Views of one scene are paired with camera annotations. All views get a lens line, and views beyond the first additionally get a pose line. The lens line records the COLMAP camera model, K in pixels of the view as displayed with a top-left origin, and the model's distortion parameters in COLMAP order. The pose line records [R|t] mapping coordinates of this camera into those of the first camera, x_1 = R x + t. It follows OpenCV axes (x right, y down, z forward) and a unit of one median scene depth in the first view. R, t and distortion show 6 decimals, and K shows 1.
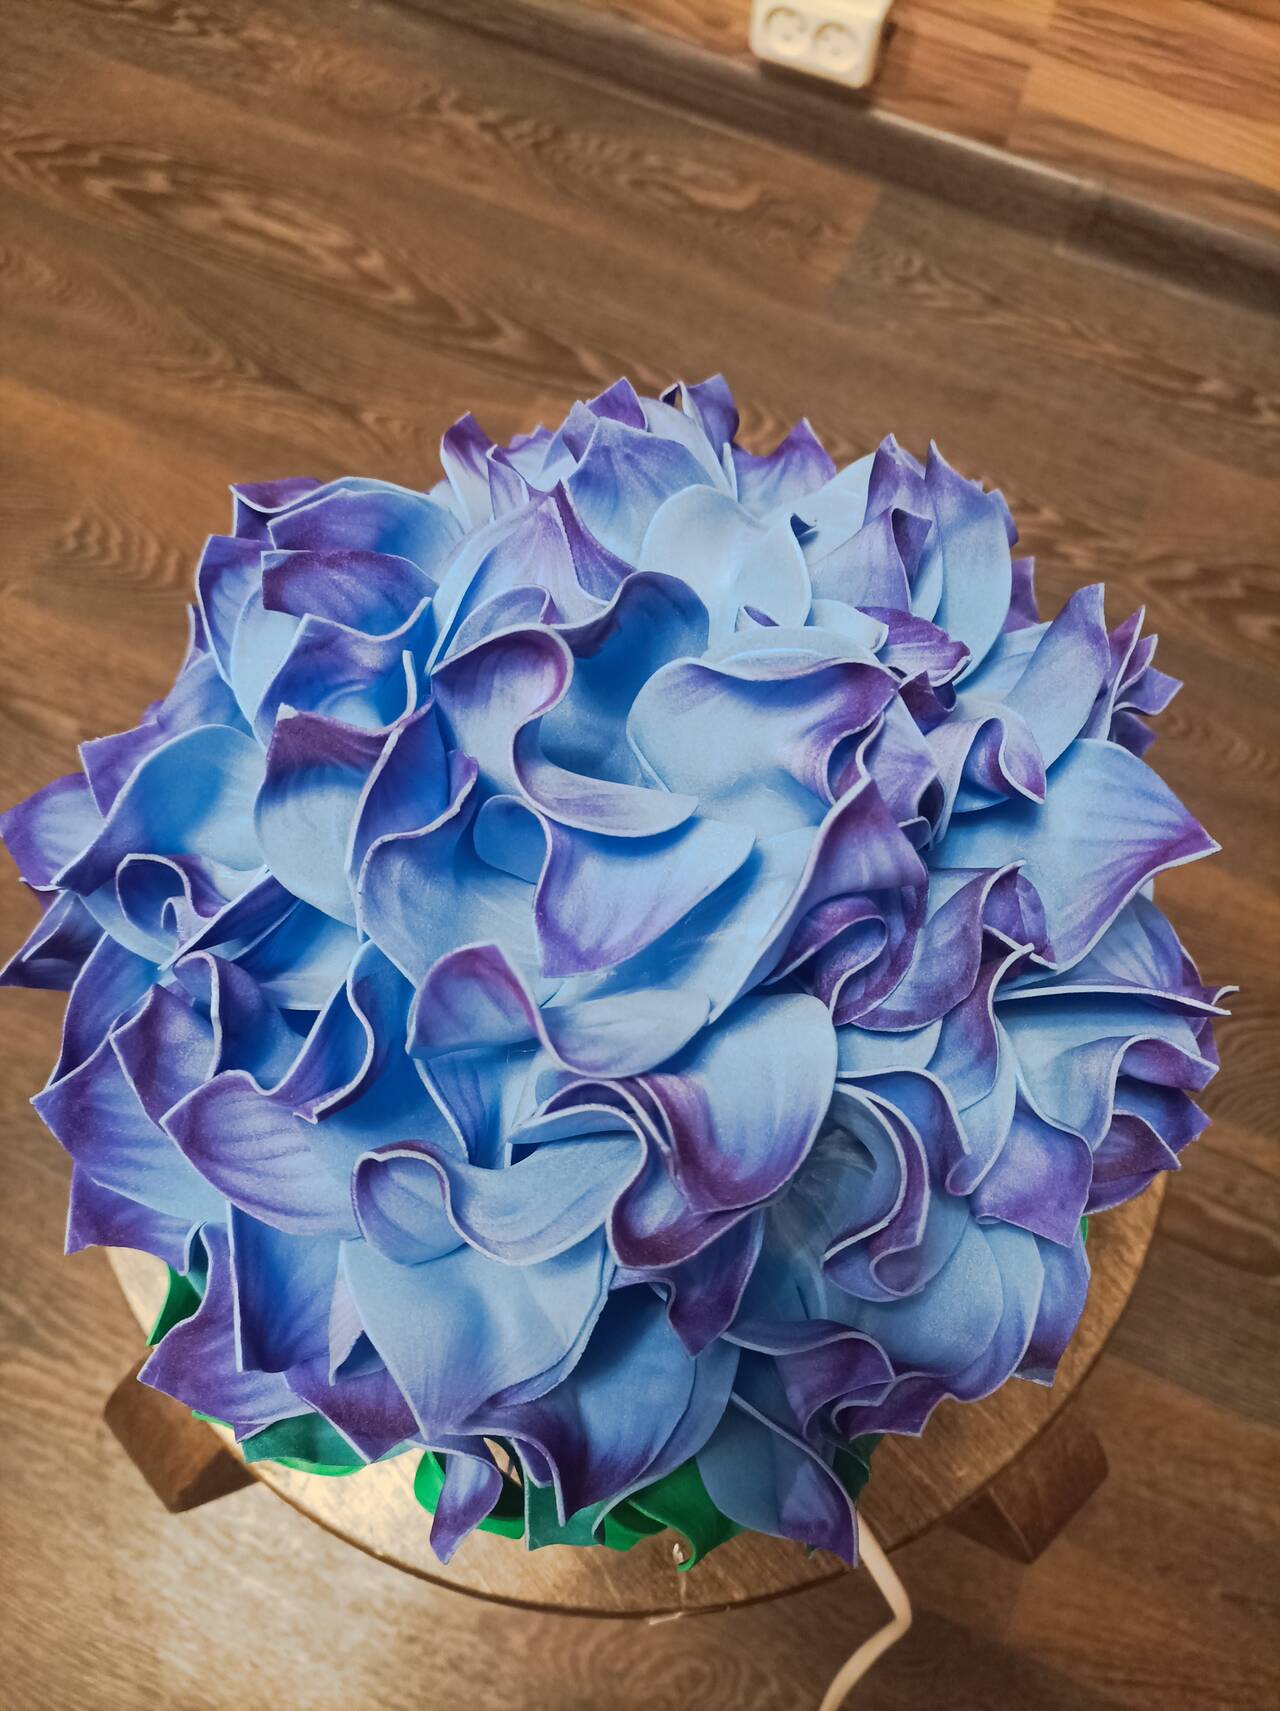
lens RADIAL K [[1360.7, 0, 626.4], [0, 1360.7, 853.8], [0, 0, 1]] dist [-0.018103, -0.007316]
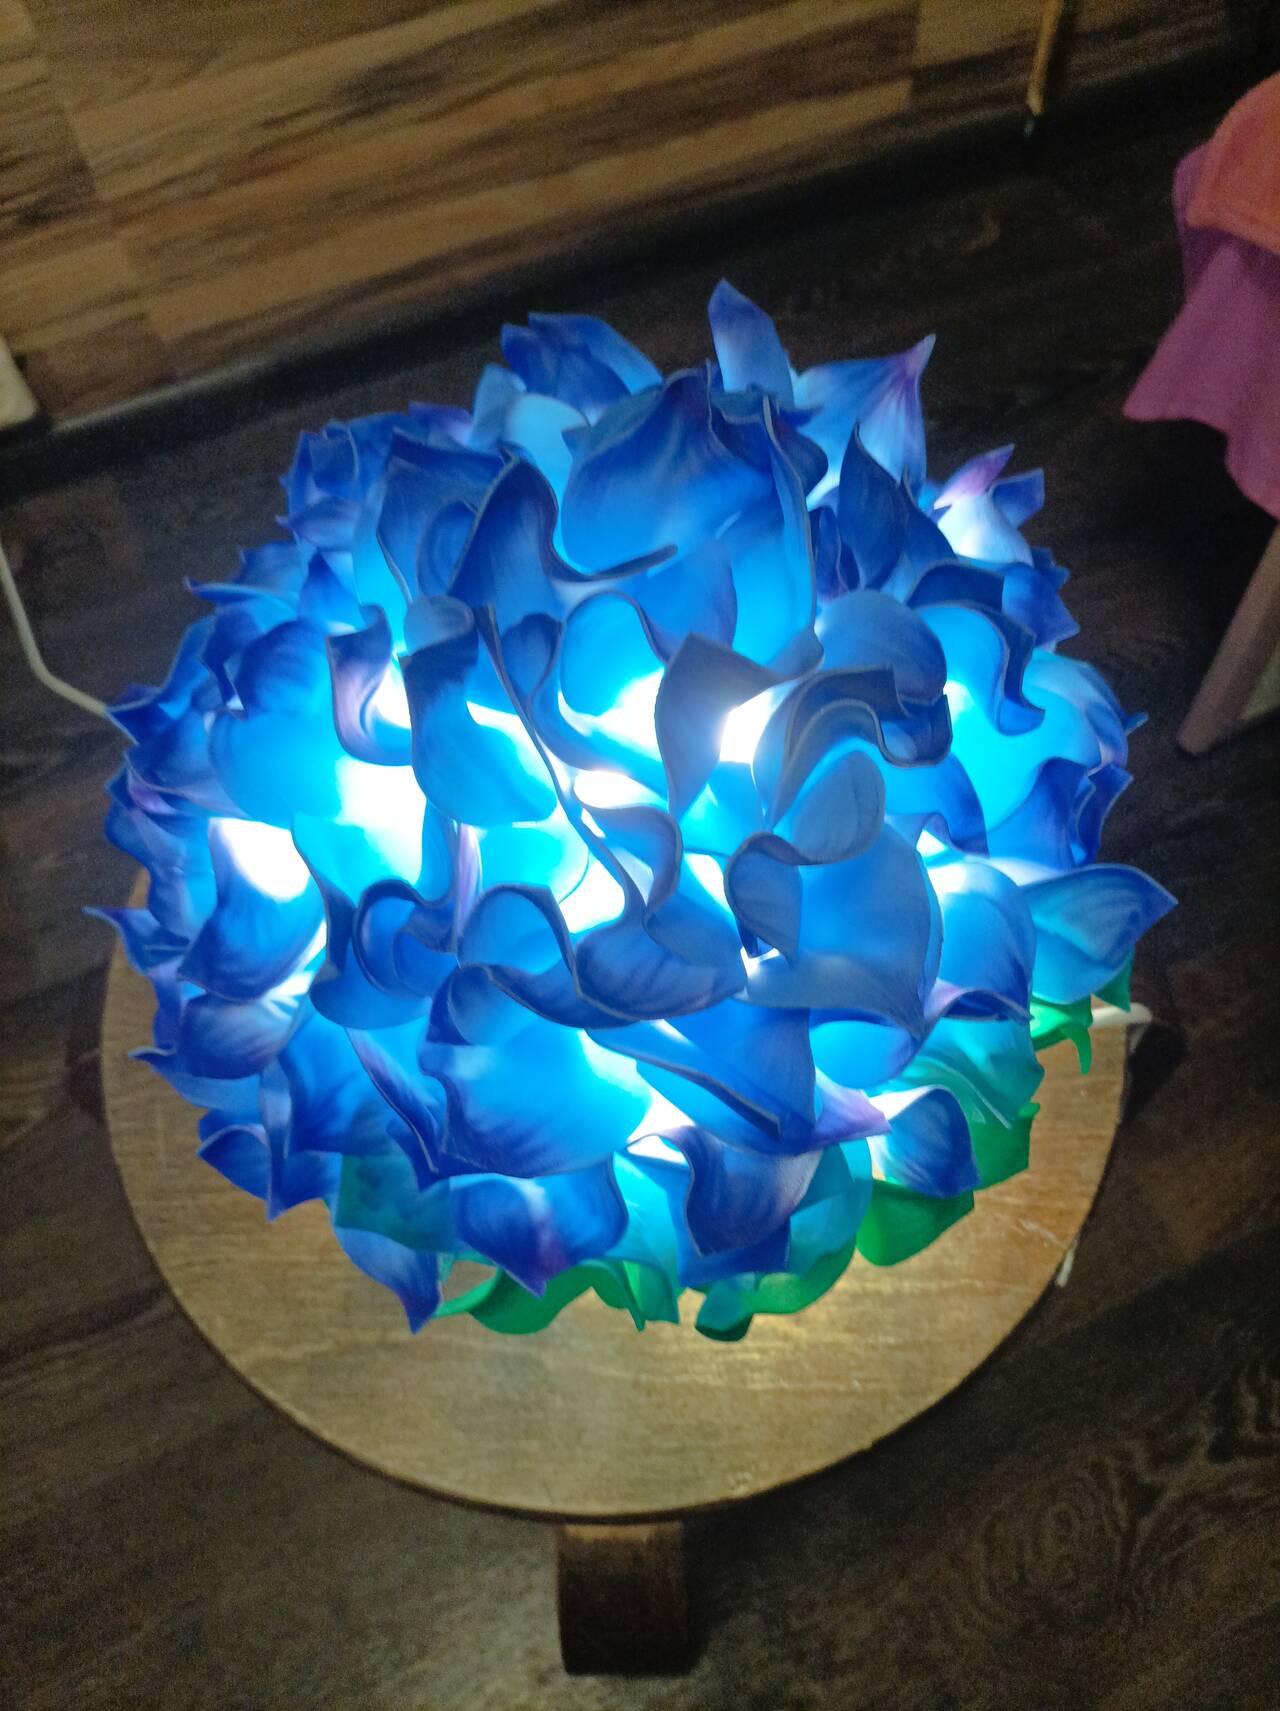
lens RADIAL K [[1360.7, 0, 643.0], [0, 1360.7, 845.1], [0, 0, 1]] dist [-0.018103, -0.007316]
pose [[0.647064, -0.673517, 0.357327, -0.544264], [0.725817, 0.687646, -0.018214, 0.147820], [-0.233447, 0.271140, 0.933802, -0.073086]]
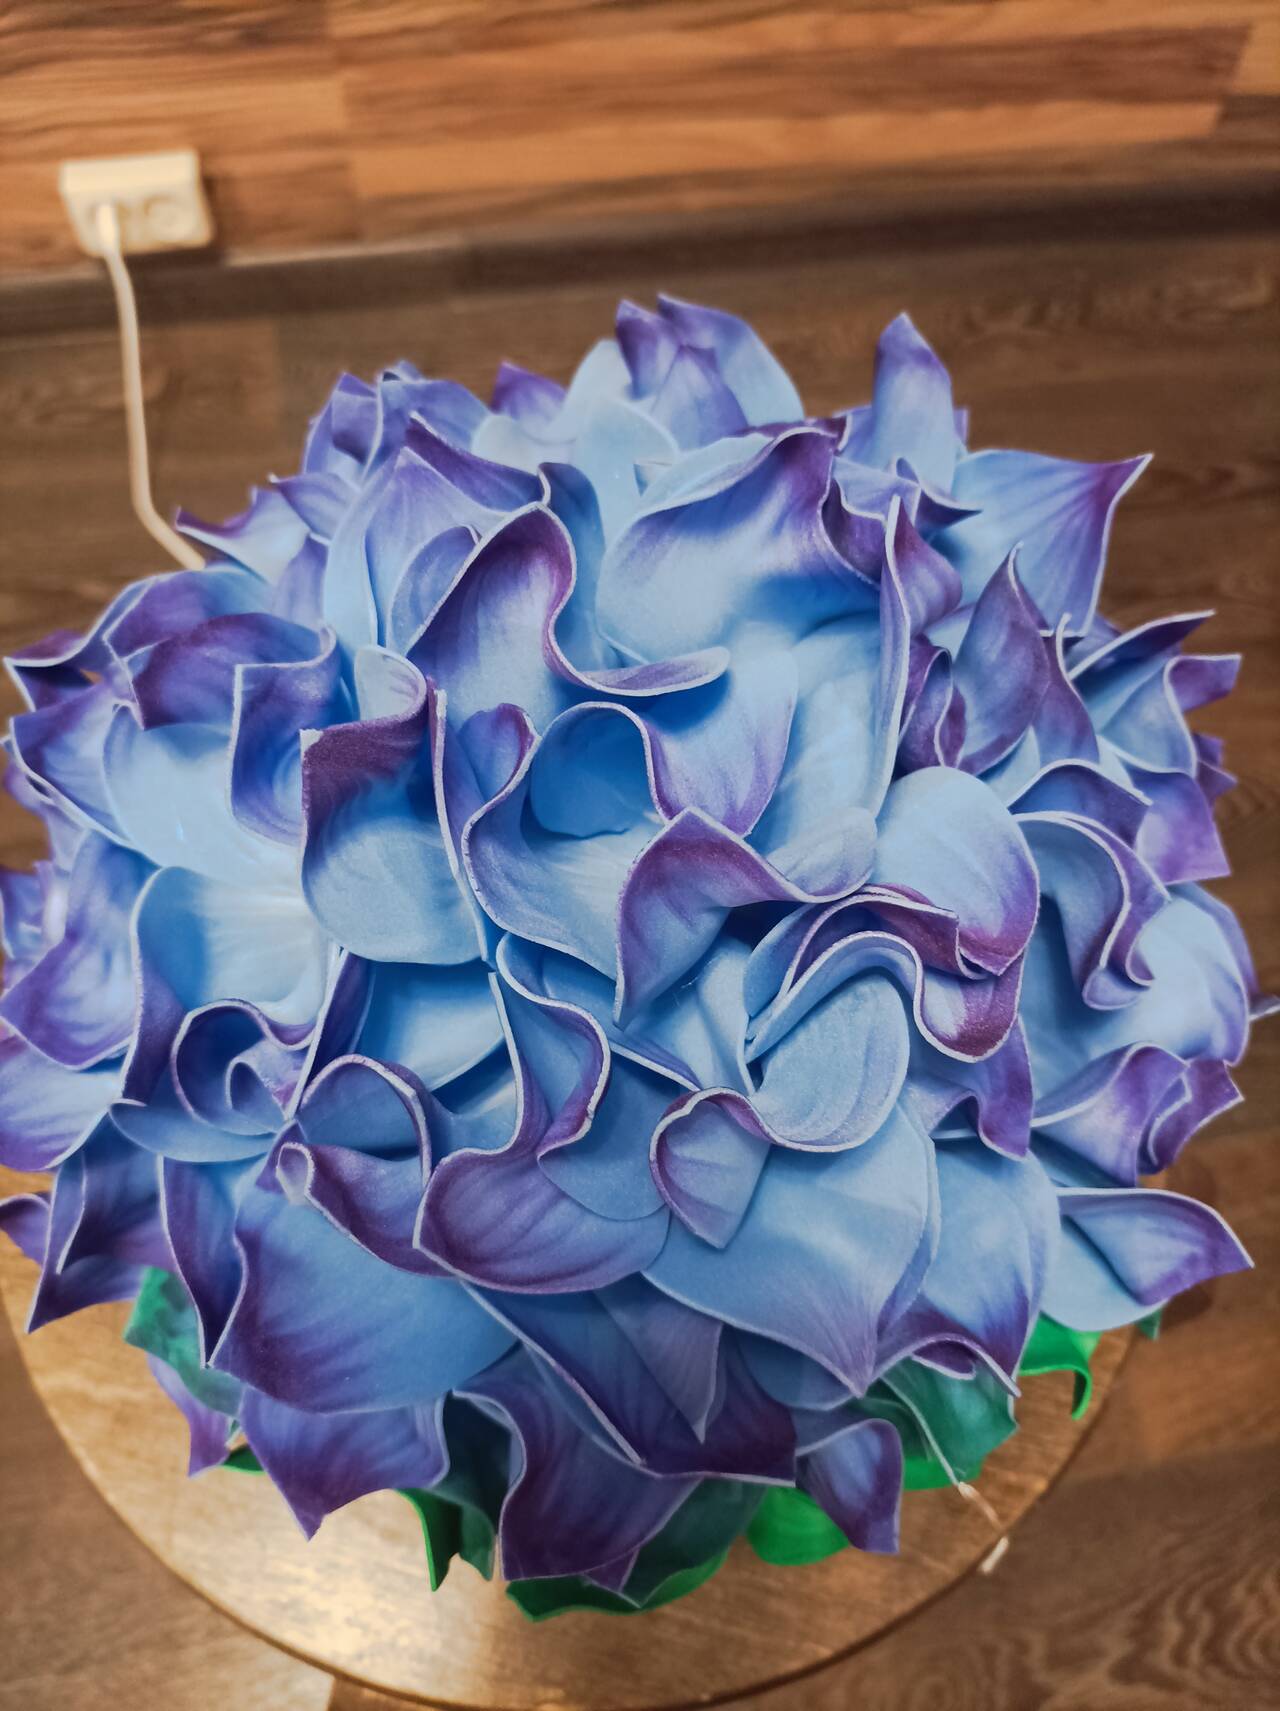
lens RADIAL K [[1360.7, 0, 630.6], [0, 1360.7, 855.2], [0, 0, 1]] dist [-0.018103, -0.007316]
pose [[0.826956, -0.490271, 0.275278, -0.303021], [0.516350, 0.855962, -0.026683, 0.073575], [-0.222546, 0.164206, 0.960994, 0.125630]]
